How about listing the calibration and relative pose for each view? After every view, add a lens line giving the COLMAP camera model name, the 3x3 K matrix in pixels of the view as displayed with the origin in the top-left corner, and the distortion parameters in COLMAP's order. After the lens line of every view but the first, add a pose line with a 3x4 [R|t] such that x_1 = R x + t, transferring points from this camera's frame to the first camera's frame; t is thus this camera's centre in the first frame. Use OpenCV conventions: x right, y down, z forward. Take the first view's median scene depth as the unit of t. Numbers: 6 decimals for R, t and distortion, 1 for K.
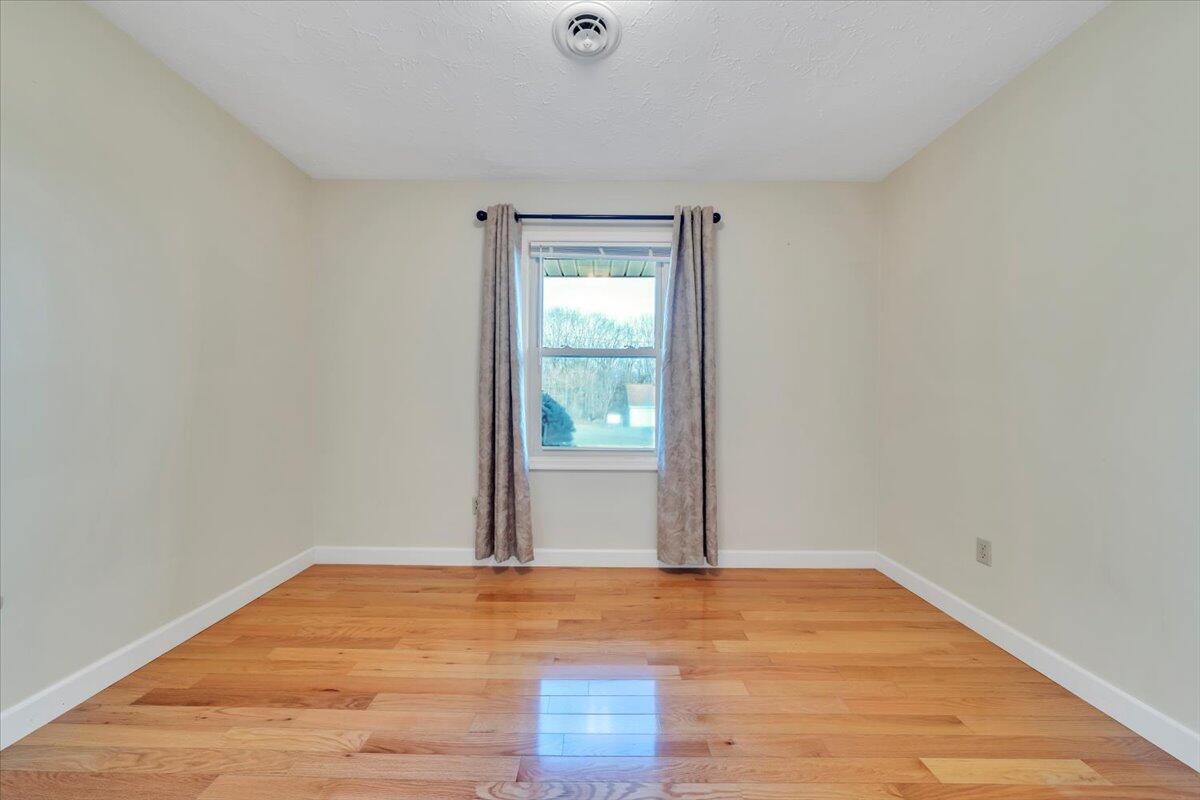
lens RADIAL K [[412.1, 0, 595.9], [0, 412.1, 395.0], [0, 0, 1]] dist [-0.000432, -0.000056]
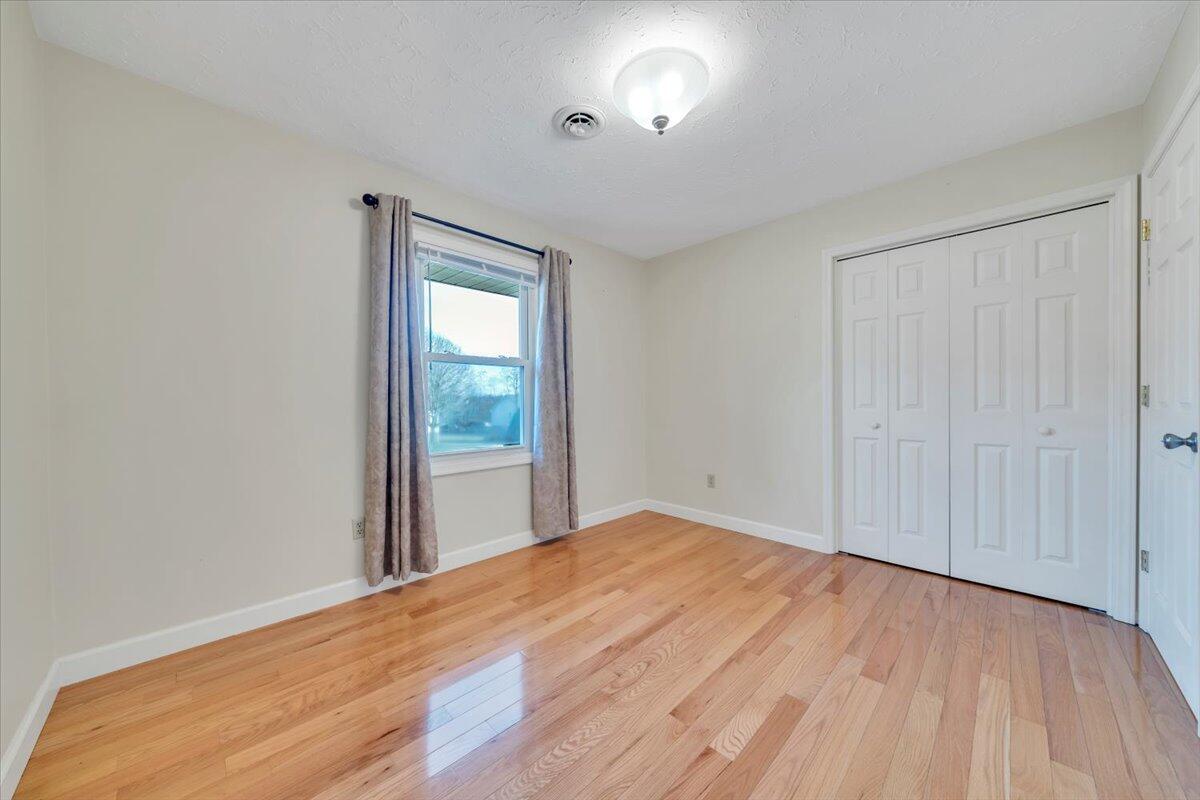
lens RADIAL K [[412.1, 0, 595.9], [0, 412.1, 395.0], [0, 0, 1]] dist [-0.000432, -0.000056]
pose [[0.707811, -0.001432, 0.706401, -0.575456], [0.012820, 0.999859, -0.010819, 0.003766], [-0.706286, 0.016714, 0.707729, 0.028892]]
